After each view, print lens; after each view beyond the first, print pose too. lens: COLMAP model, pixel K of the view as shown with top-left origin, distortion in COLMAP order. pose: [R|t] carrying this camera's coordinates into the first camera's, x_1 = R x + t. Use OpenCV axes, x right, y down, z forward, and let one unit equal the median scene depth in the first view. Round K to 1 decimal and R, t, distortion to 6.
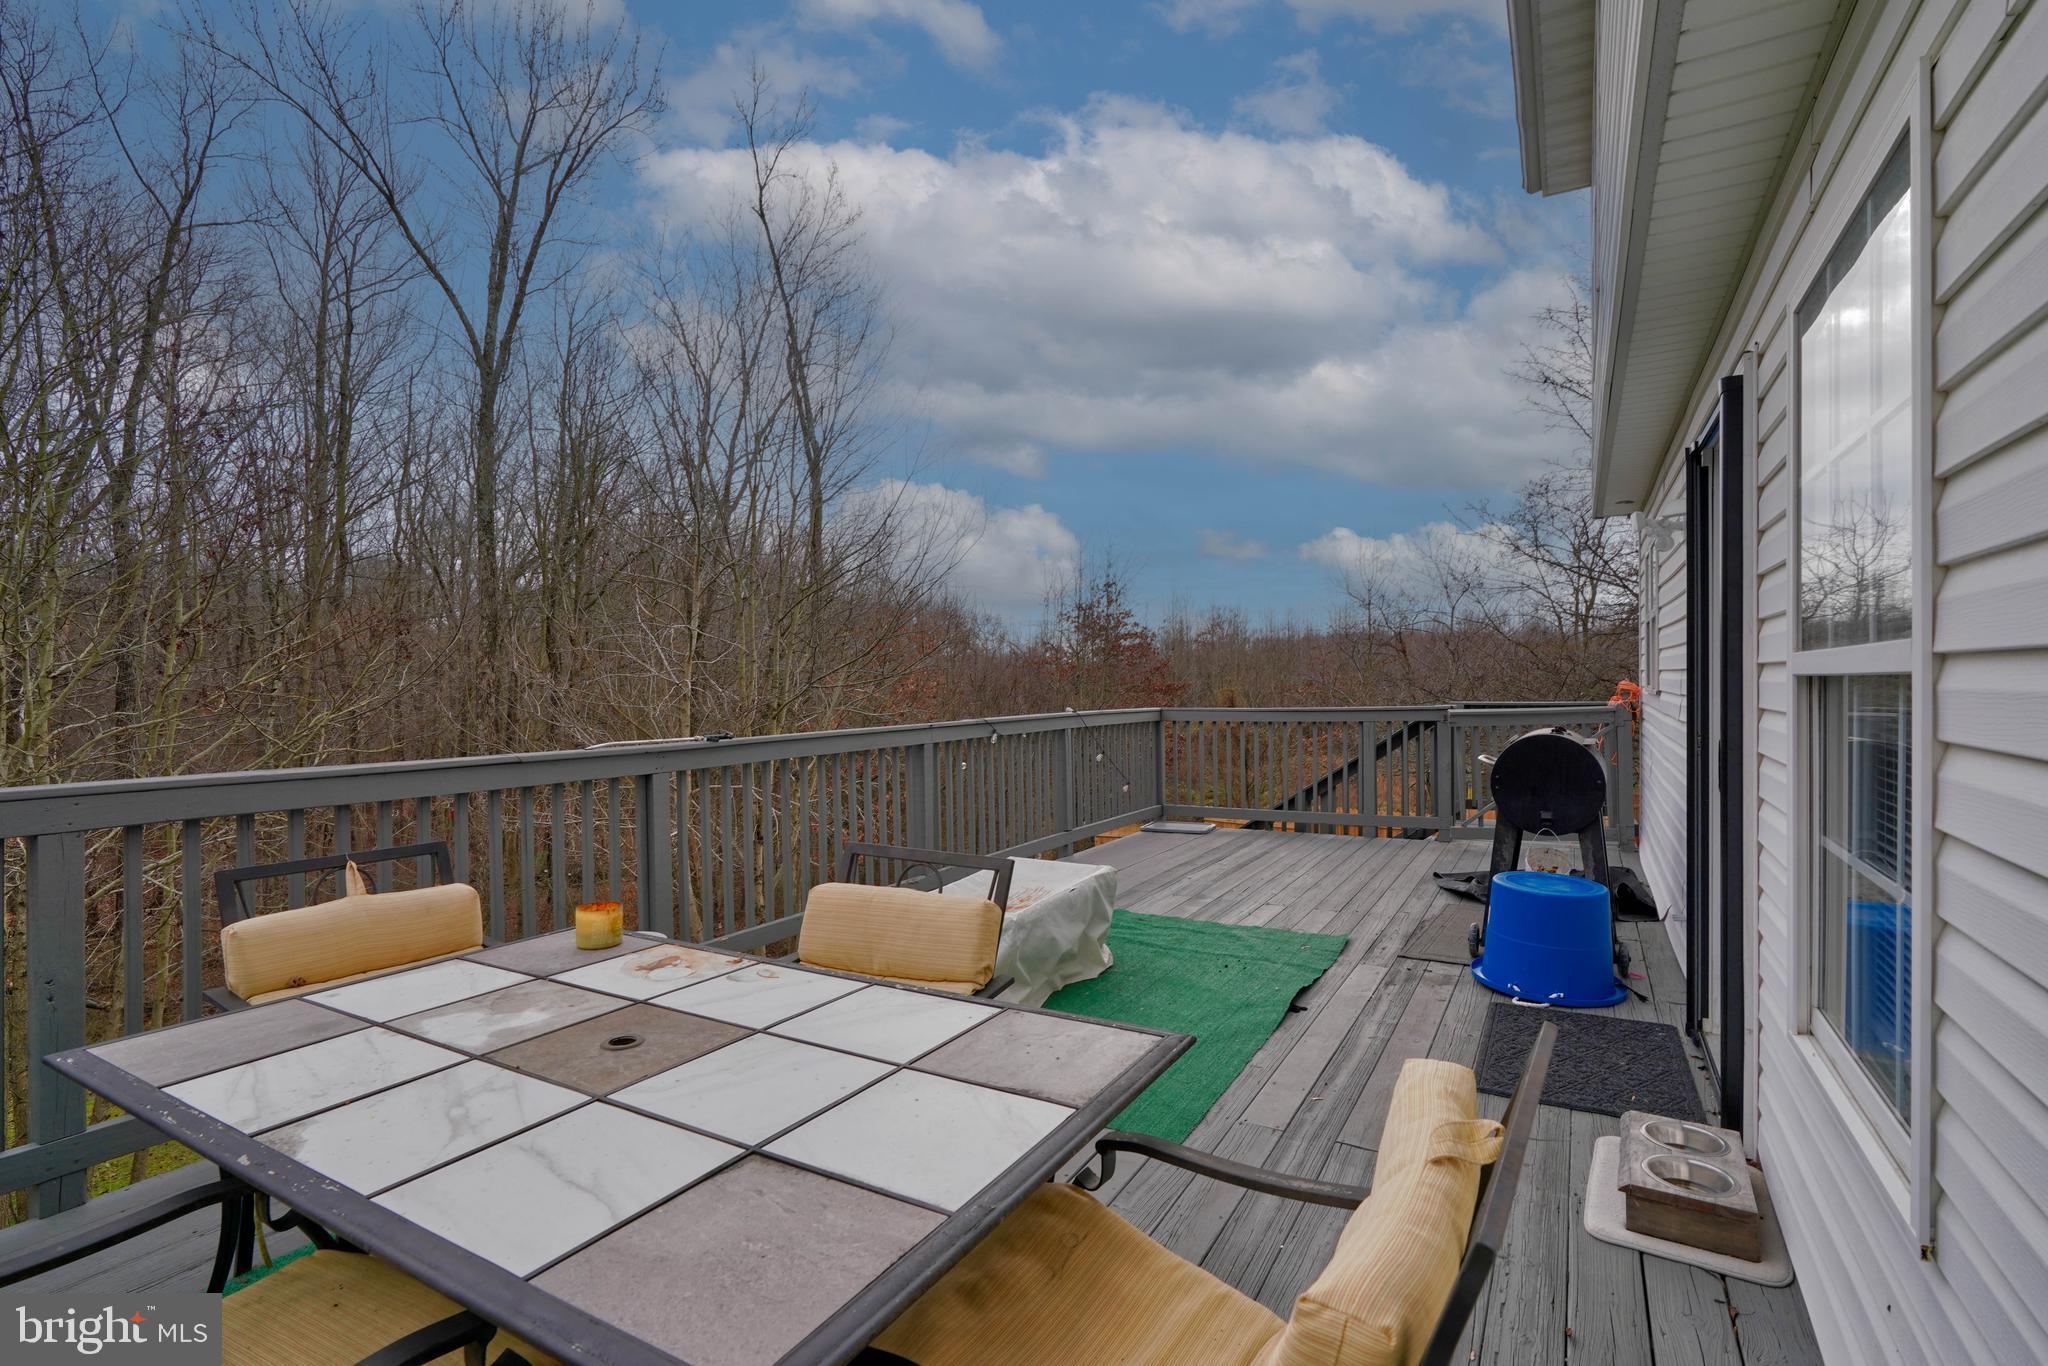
lens RADIAL K [[933.6, 0, 1016.5], [0, 933.6, 689.3], [0, 0, 1]] dist [-0.003673, 0.004283]
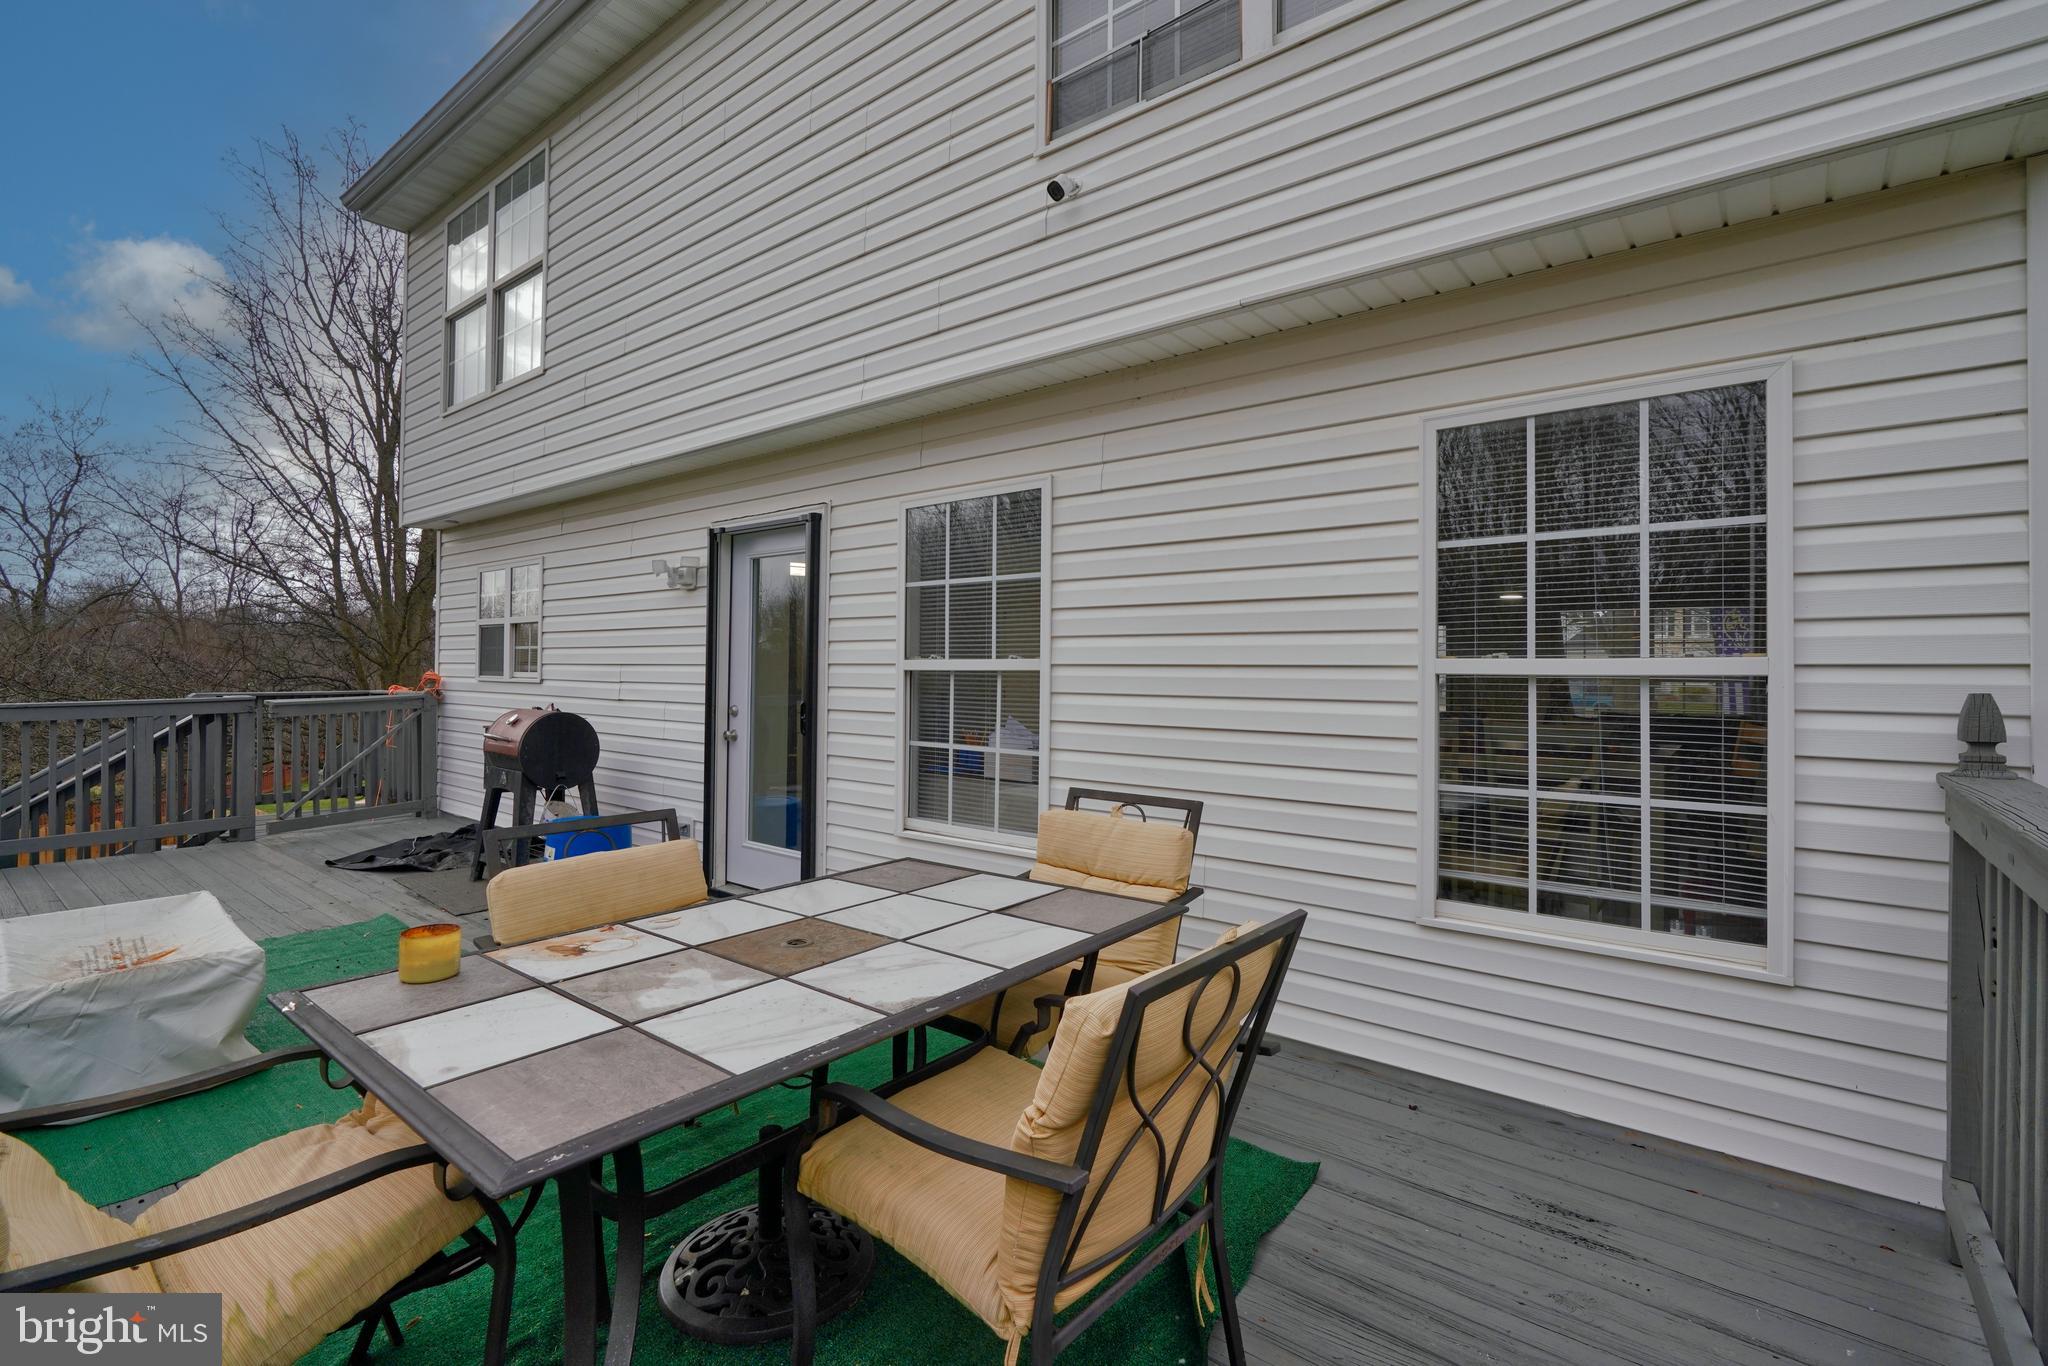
lens RADIAL K [[933.6, 0, 1017.4], [0, 933.6, 677.4], [0, 0, 1]] dist [-0.003673, 0.004283]
pose [[0.140933, 0.008114, 0.989986, -1.564165], [-0.002326, 0.999966, -0.007864, 0.022843], [-0.990016, -0.001194, 0.140947, 0.496501]]
